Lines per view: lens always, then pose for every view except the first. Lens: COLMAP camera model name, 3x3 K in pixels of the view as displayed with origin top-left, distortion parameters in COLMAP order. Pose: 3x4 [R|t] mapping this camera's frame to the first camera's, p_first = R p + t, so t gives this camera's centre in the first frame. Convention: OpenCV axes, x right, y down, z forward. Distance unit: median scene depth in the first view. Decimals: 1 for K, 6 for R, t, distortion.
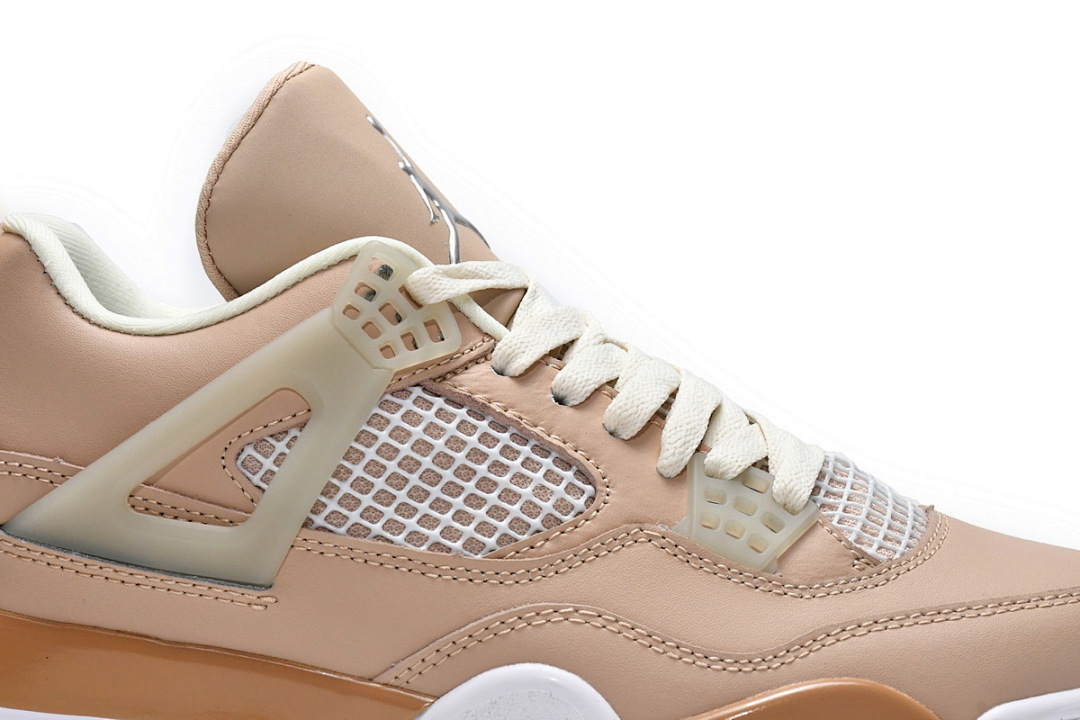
lens RADIAL K [[3098.6, 0, 540.3], [0, 3098.6, 360.3], [0, 0, 1]] dist [-0.006373, 0.000000]
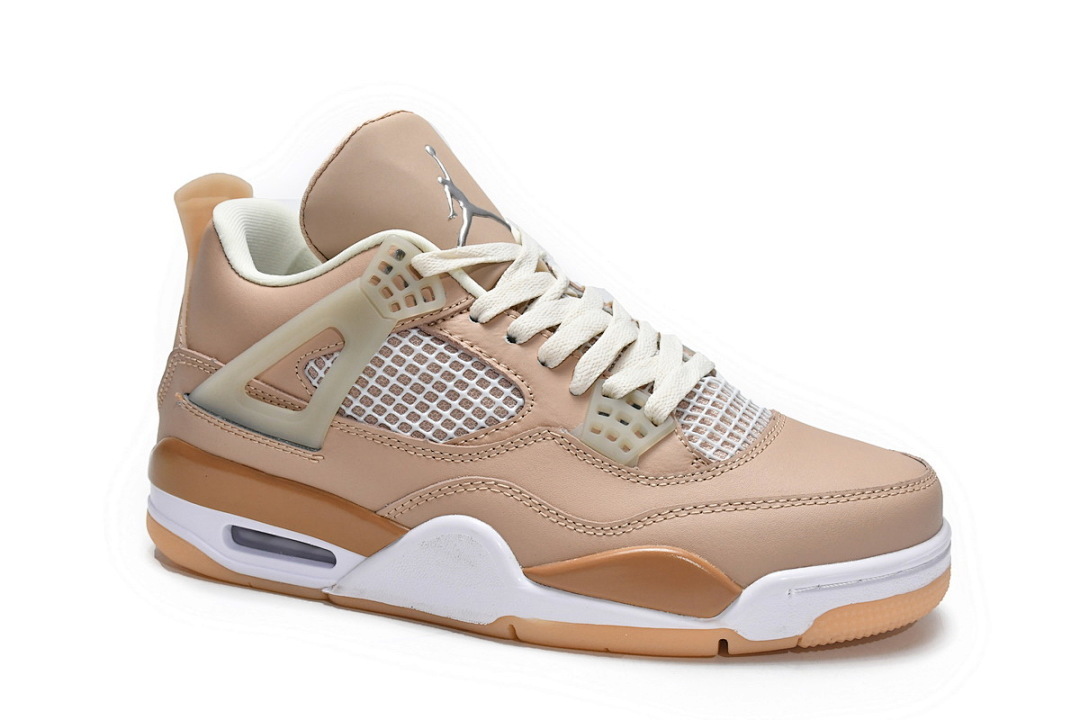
lens RADIAL K [[1375.4, 0, 491.0], [0, 1375.4, 344.4], [0, 0, 1]] dist [-0.004697, 0.000000]
pose [[0.946085, 0.064569, -0.317418, 0.218435], [-0.021206, 0.990175, 0.138214, -0.080990], [0.323223, -0.124031, 0.938159, 0.359494]]
